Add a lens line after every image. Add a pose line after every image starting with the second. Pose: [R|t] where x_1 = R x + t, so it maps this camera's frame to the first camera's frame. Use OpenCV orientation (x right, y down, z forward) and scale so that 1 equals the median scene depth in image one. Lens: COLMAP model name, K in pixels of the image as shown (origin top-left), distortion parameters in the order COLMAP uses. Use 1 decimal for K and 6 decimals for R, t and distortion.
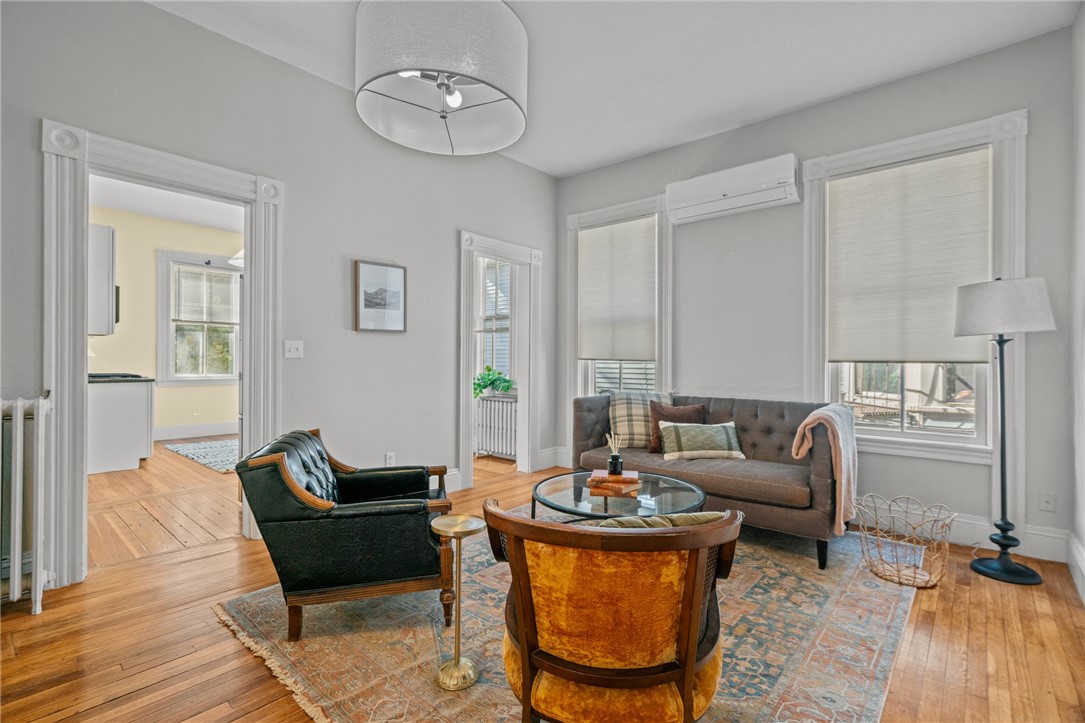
lens RADIAL K [[496.9, 0, 550.8], [0, 496.9, 354.2], [0, 0, 1]] dist [-0.000251, 0.000167]
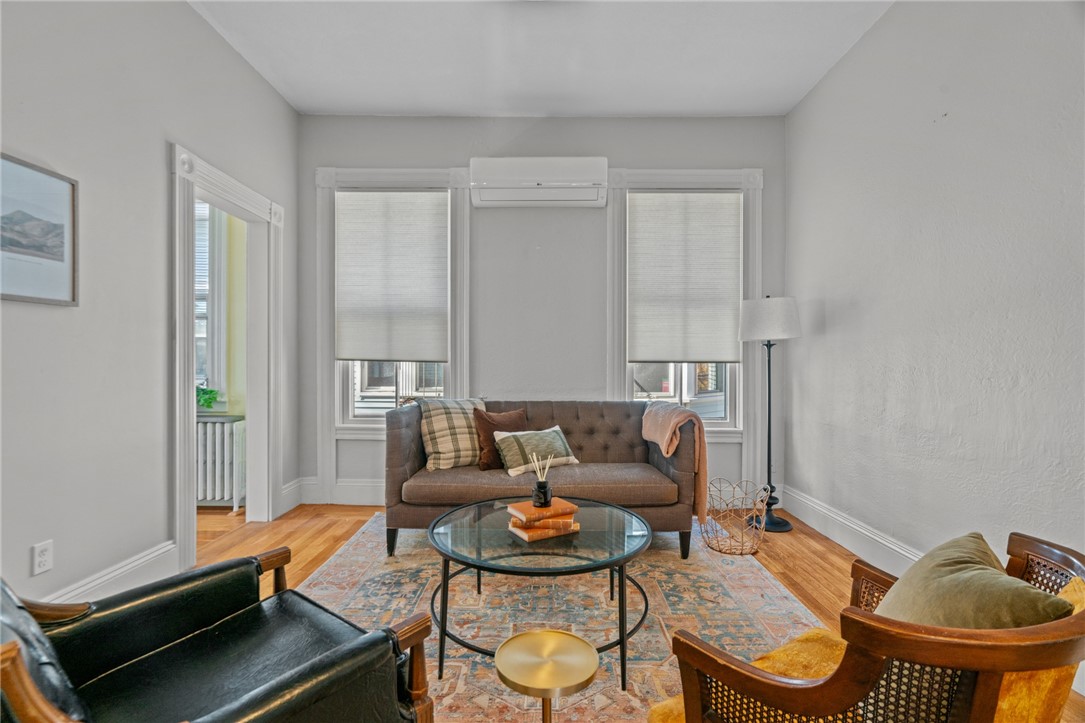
lens RADIAL K [[492.9, 0, 543.6], [0, 492.9, 366.0], [0, 0, 1]] dist [-0.011928, 0.000581]
pose [[0.764412, -0.004127, 0.644715, -0.255470], [-0.006794, 0.999872, 0.014456, 0.009116], [-0.644692, -0.015430, 0.764287, 0.296652]]
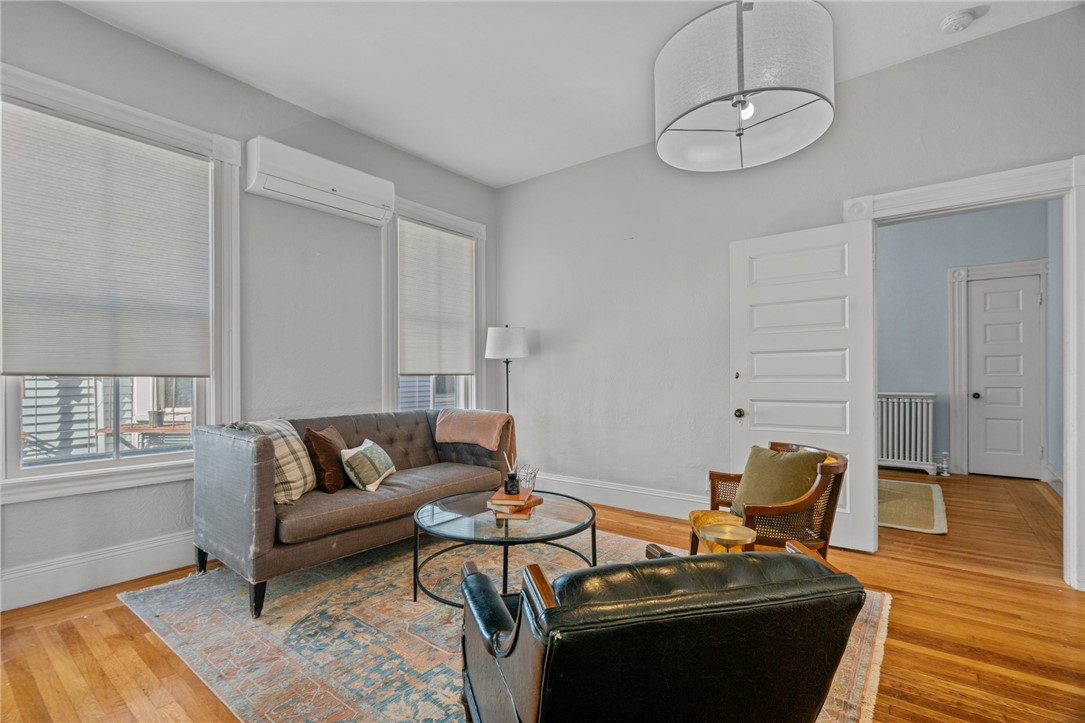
lens RADIAL K [[497.4, 0, 539.0], [0, 497.4, 366.2], [0, 0, 1]] dist [-0.001354, 0.000081]
pose [[-0.047458, 0.010544, 0.998818, -0.591067], [-0.008353, 0.999905, -0.010952, 0.004578], [-0.998838, -0.008863, -0.047366, 0.706475]]
